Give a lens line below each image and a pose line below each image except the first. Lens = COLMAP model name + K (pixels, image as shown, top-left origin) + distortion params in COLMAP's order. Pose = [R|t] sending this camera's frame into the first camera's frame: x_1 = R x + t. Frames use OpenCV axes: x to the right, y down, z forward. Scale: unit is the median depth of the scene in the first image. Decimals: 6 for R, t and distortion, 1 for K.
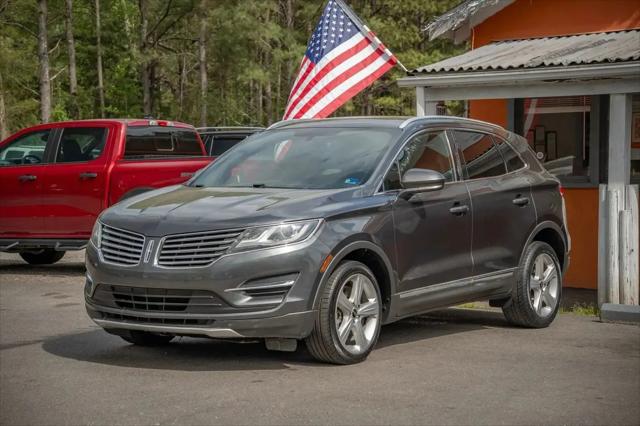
lens RADIAL K [[1374.4, 0, 320.0], [0, 1374.4, 213.0], [0, 0, 1]] dist [0.608474, 0.097697]
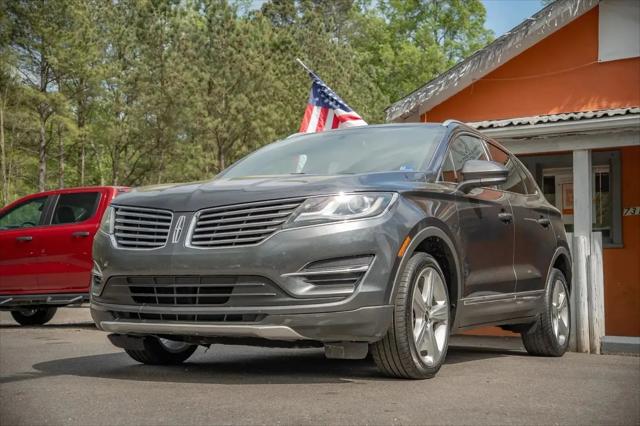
lens RADIAL K [[903.0, 0, 320.0], [0, 903.0, 213.0], [0, 0, 1]] dist [0.206320, 0.145668]
pose [[0.994502, 0.017336, 0.103272, -0.093944], [-0.004429, 0.992282, -0.123924, 0.078971], [-0.104623, 0.122785, 0.986903, 0.469232]]
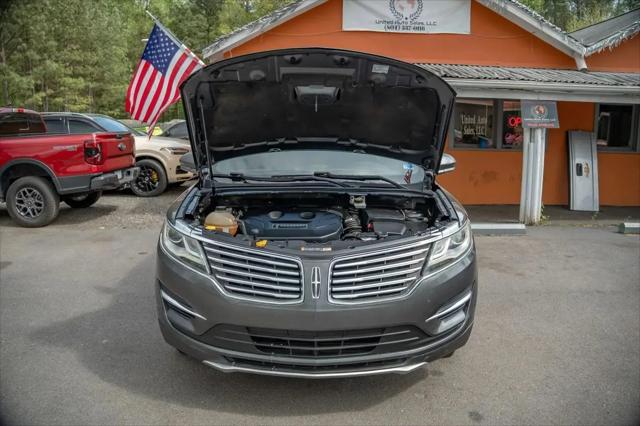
lens RADIAL K [[511.4, 0, 320.0], [0, 511.4, 213.0], [0, 0, 1]] dist [-0.208288, 0.129700]
pose [[0.824645, -0.094755, 0.557658, -0.260581], [0.016879, 0.989553, 0.143180, -0.046651], [-0.565399, -0.108660, 0.817629, 0.754107]]
